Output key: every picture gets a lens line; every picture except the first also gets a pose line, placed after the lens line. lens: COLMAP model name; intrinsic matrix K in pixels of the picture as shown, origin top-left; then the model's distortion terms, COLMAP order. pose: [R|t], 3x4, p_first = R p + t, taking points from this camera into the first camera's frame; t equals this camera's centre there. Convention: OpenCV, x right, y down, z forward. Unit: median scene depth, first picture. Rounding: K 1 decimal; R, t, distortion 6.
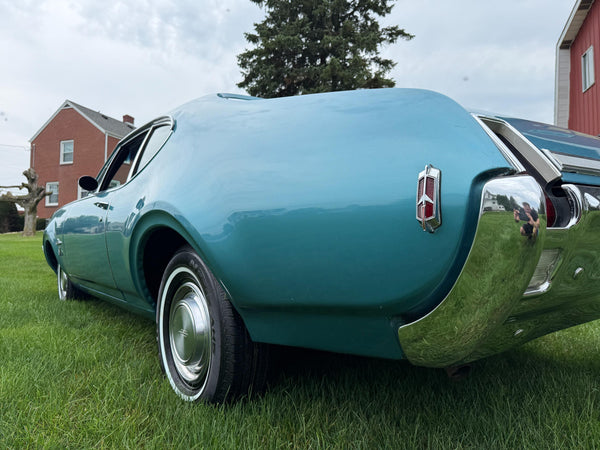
lens RADIAL K [[427.9, 0, 296.1], [0, 427.9, 227.3], [0, 0, 1]] dist [-0.002199, 0.001695]
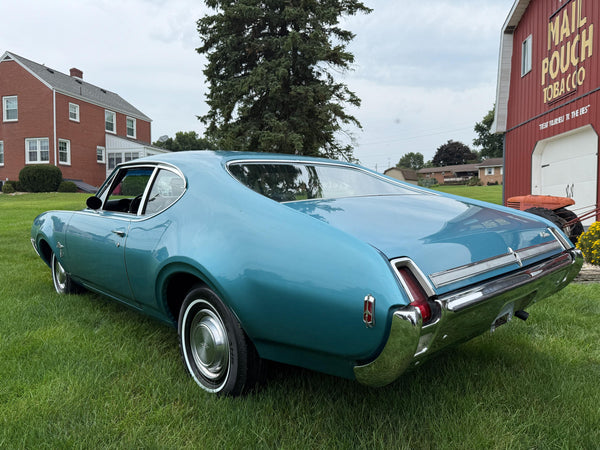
lens RADIAL K [[423.2, 0, 299.7], [0, 423.2, 227.4], [0, 0, 1]] dist [0.023017, -0.034680]
pose [[0.994282, -0.008218, 0.106472, -0.039031], [-0.002711, 0.994771, 0.102091, -0.116191], [-0.106755, -0.101796, 0.989061, -0.156074]]
